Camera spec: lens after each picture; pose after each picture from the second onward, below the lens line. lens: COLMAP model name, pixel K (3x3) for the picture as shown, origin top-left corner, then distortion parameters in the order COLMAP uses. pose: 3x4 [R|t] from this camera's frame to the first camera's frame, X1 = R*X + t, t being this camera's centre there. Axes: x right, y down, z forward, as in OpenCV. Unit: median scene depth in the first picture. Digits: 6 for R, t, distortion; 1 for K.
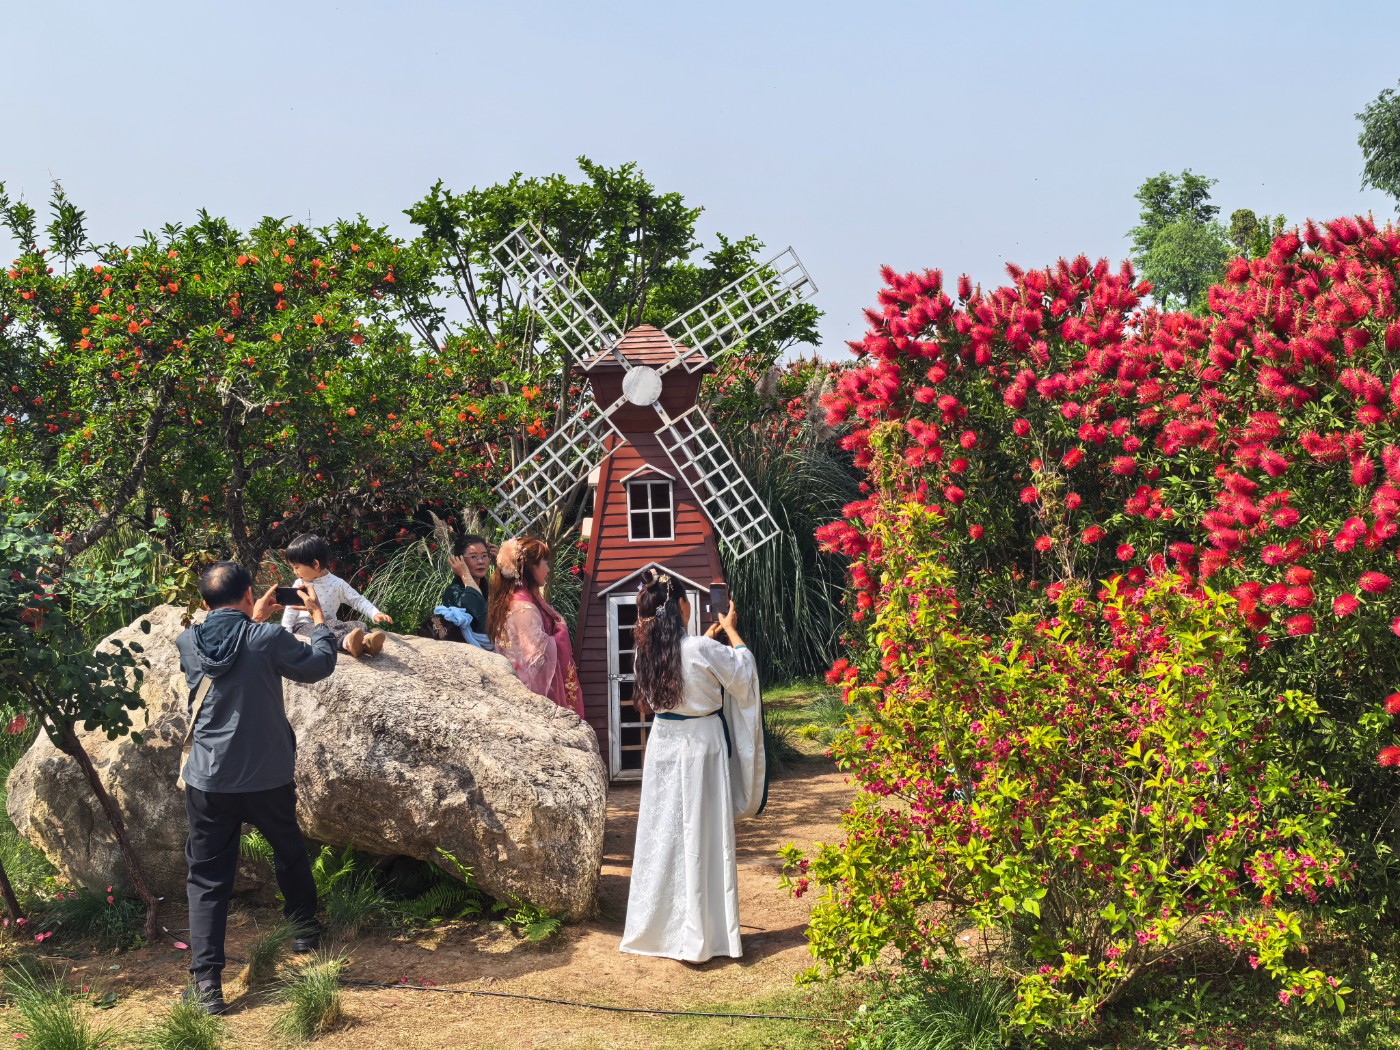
lens RADIAL K [[2076.5, 0, 700.1], [0, 2076.5, 524.7], [0, 0, 1]] dist [0.048392, 0.000000]
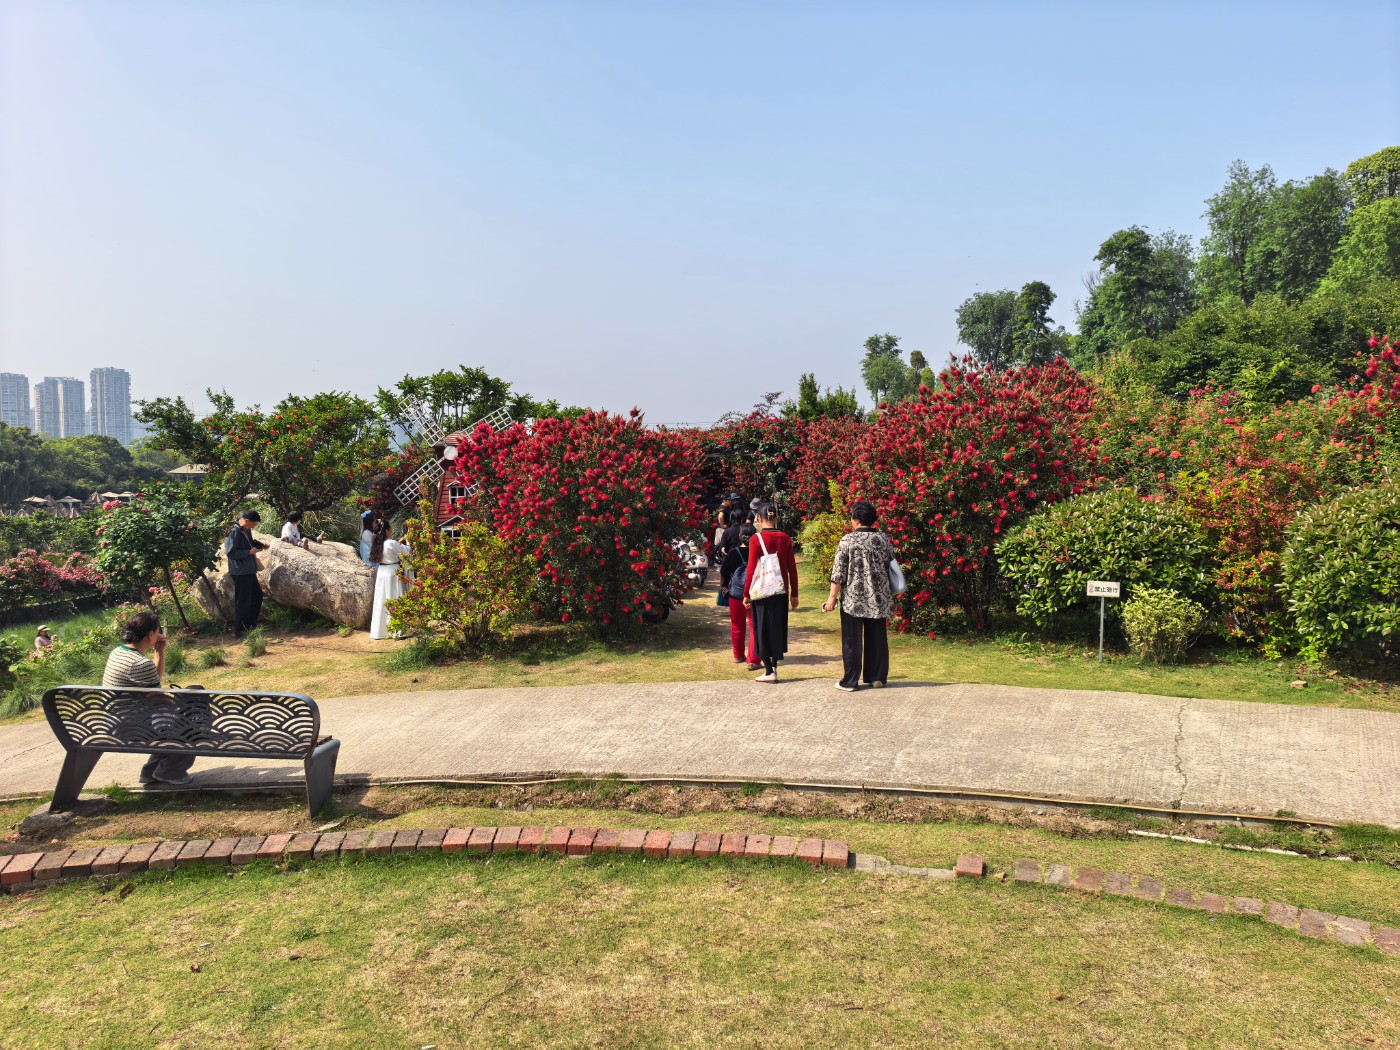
lens RADIAL K [[979.9, 0, 699.8], [0, 979.9, 526.1], [0, 0, 1]] dist [-0.001960, -0.000750]
pose [[0.999994, -0.000922, -0.003399, 0.263550], [0.001036, 0.999432, 0.033688, -0.010025], [0.003366, -0.033691, 0.999427, -0.281694]]
